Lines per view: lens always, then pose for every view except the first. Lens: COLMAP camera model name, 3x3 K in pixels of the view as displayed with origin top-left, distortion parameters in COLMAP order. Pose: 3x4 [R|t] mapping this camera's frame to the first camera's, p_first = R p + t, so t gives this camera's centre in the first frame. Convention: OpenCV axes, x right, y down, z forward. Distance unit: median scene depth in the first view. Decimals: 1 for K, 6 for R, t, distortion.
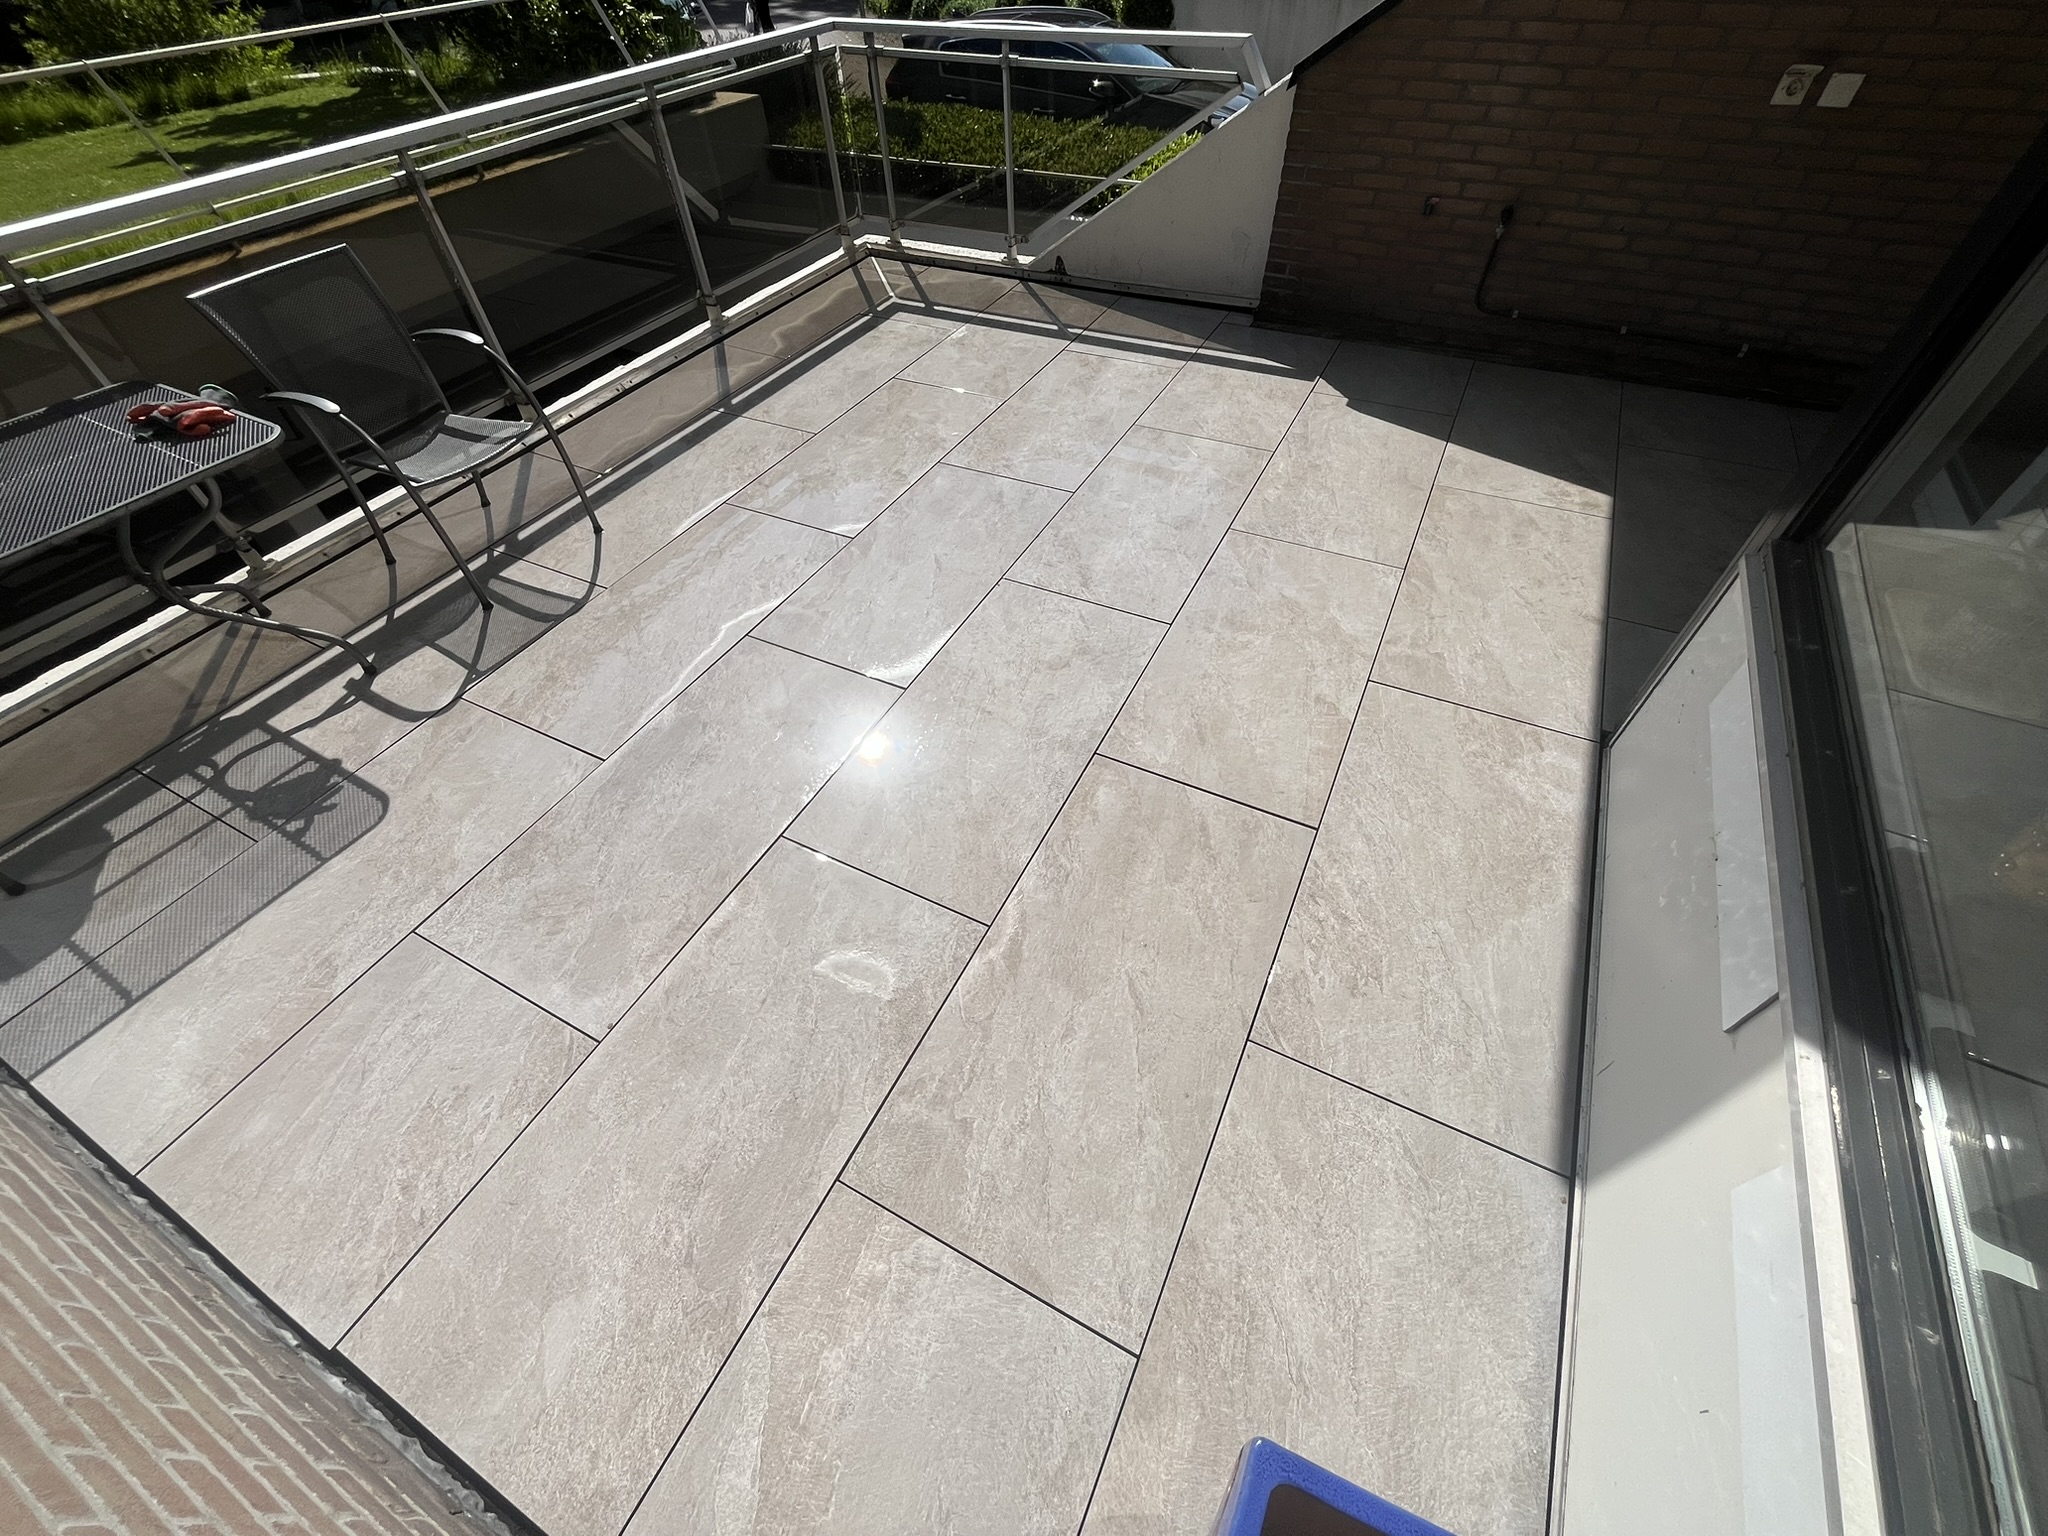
lens RADIAL K [[828.1, 0, 1019.6], [0, 828.1, 755.5], [0, 0, 1]] dist [-0.001333, -0.000261]
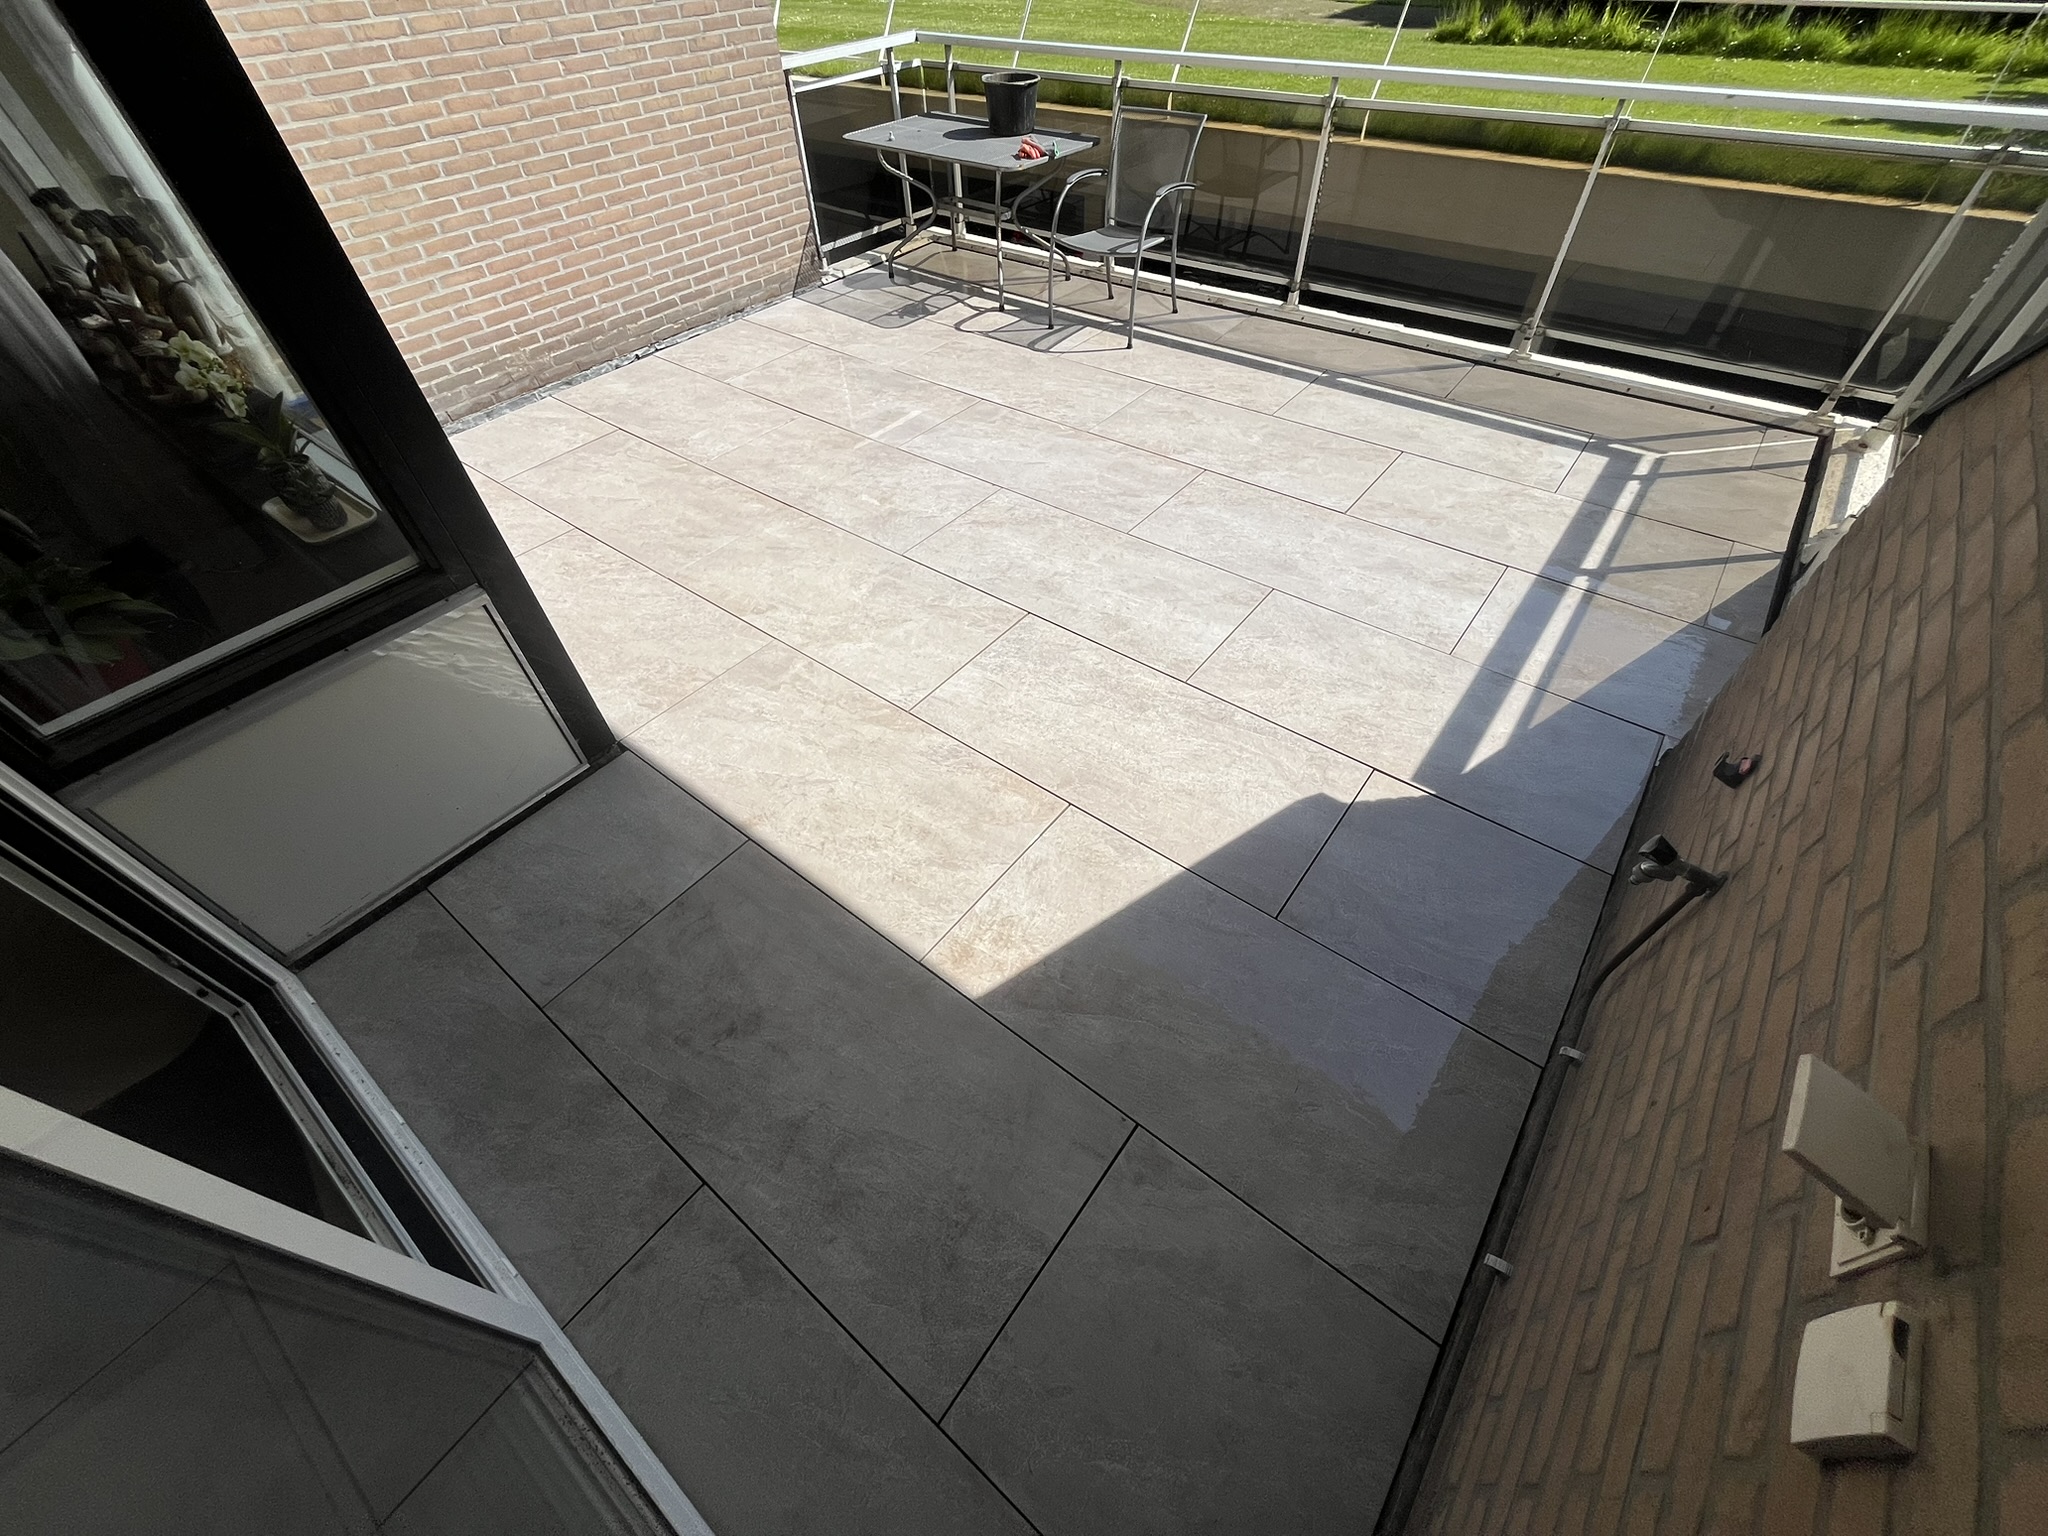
lens RADIAL K [[828.1, 0, 1019.6], [0, 828.1, 755.5], [0, 0, 1]] dist [-0.001333, -0.000261]
pose [[-0.185430, 0.742997, -0.643095, 0.858618], [-0.703813, 0.356291, 0.614577, -0.688573], [0.685757, 0.566579, 0.456864, 0.566070]]
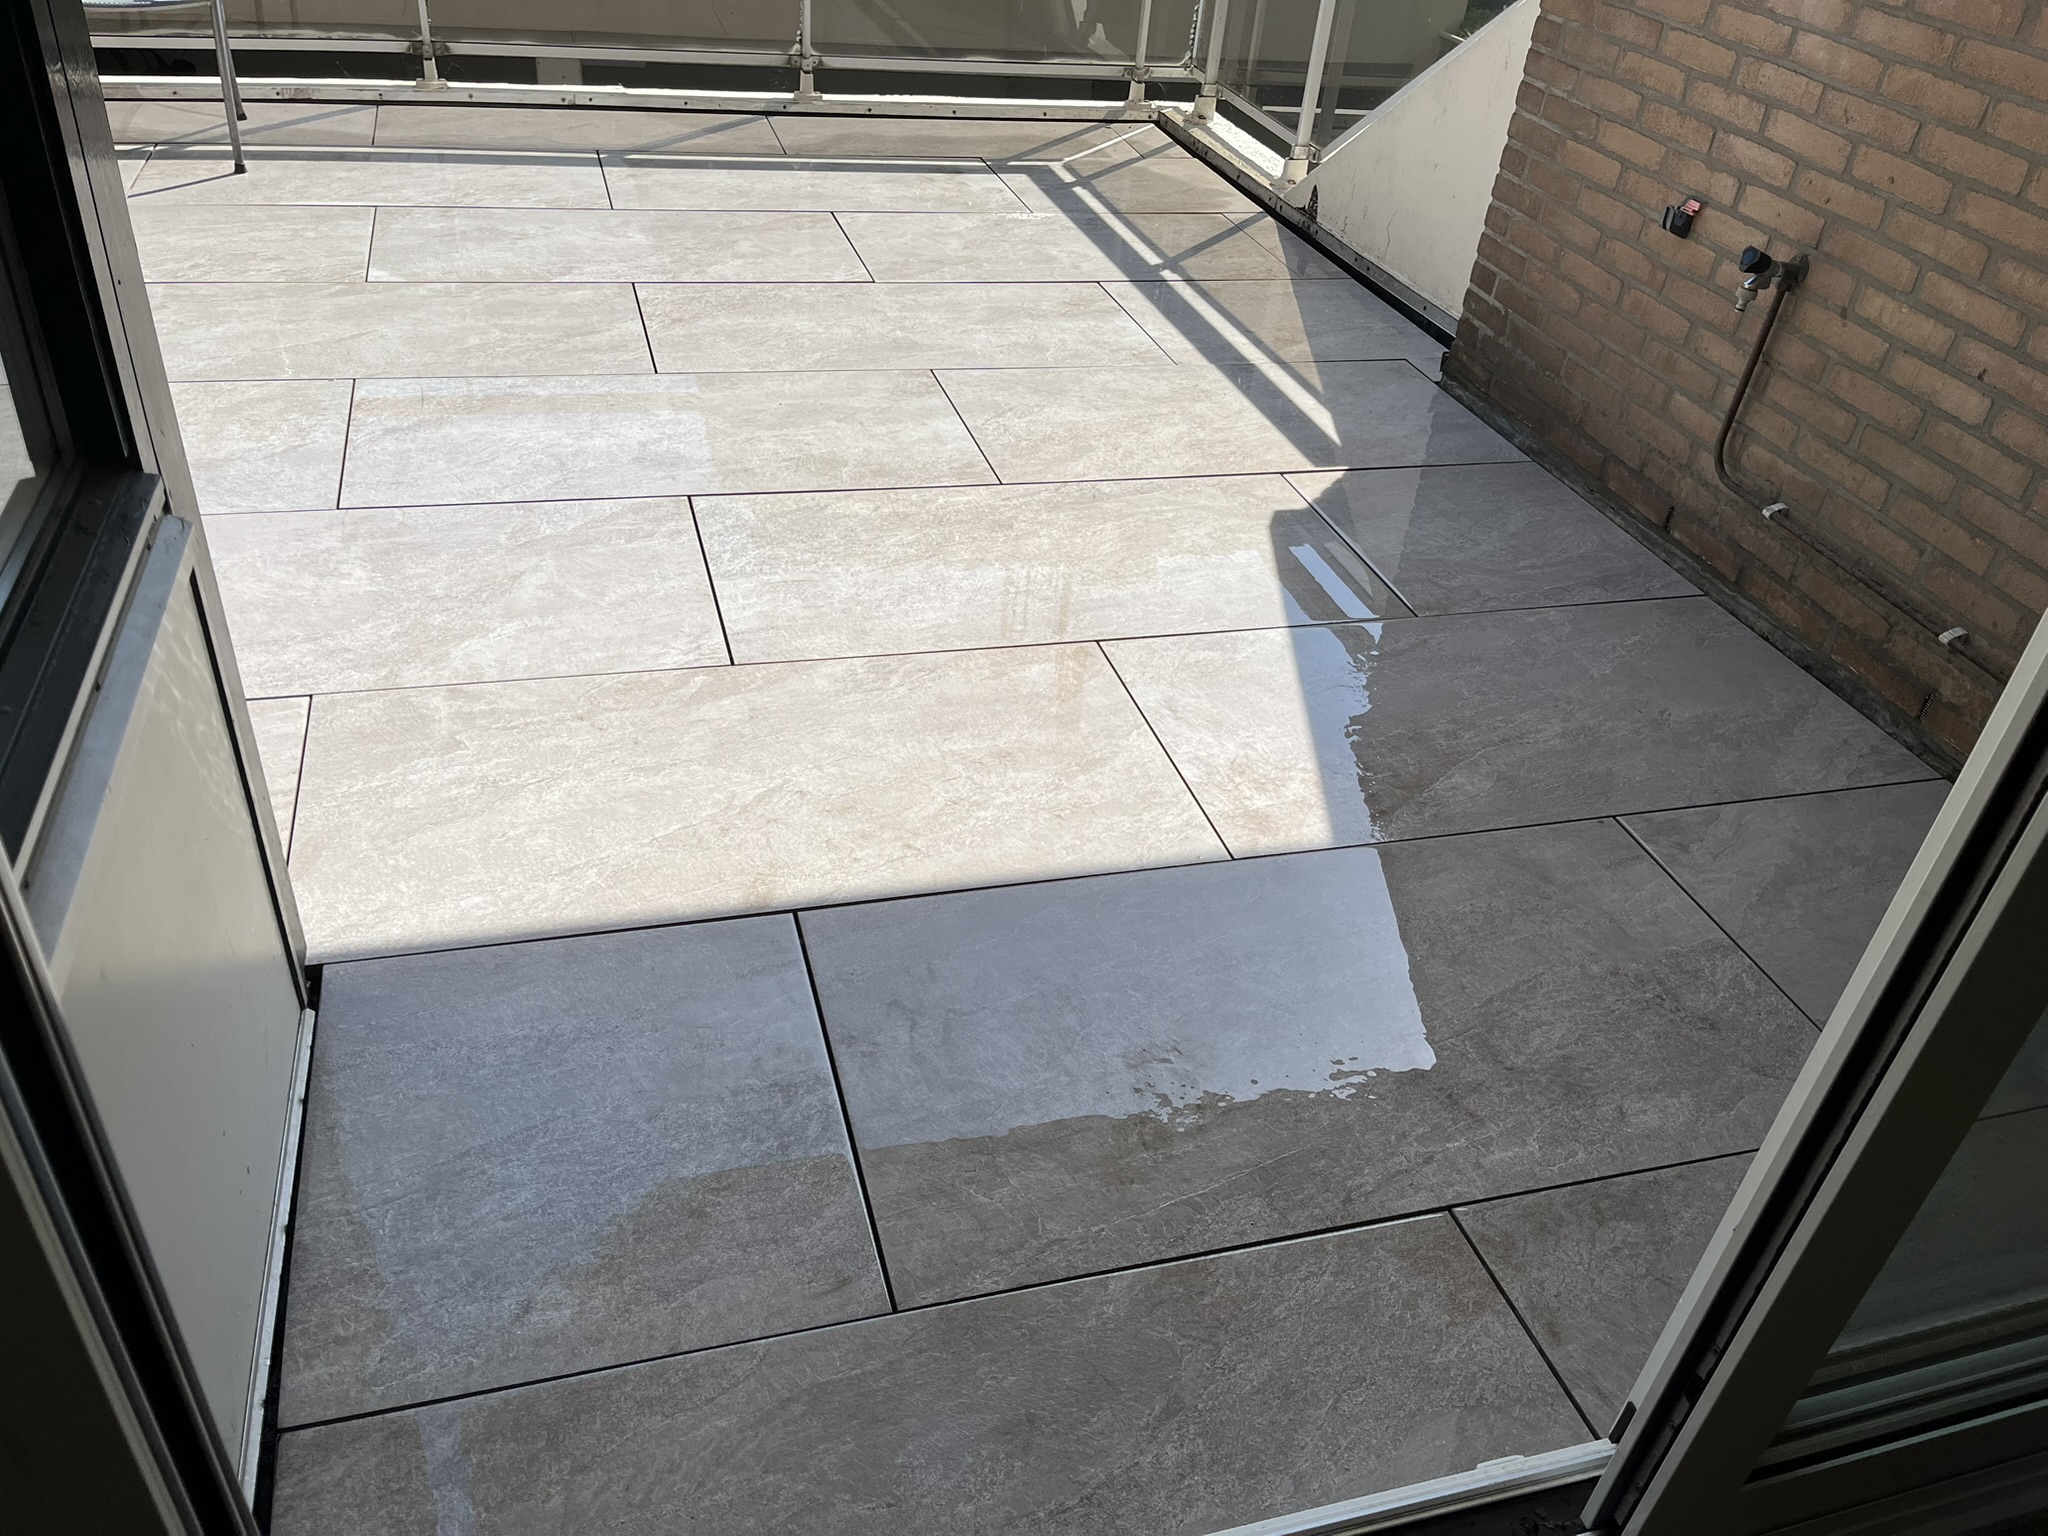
lens RADIAL K [[1547.2, 0, 1024.0], [0, 1547.2, 768.0], [0, 0, 1]] dist [0.075880, -0.118985]
pose [[0.680673, 0.492644, -0.542206, 0.875283], [-0.610367, 0.790673, -0.047841, -0.192184], [0.405139, 0.363509, 0.838883, 0.287146]]
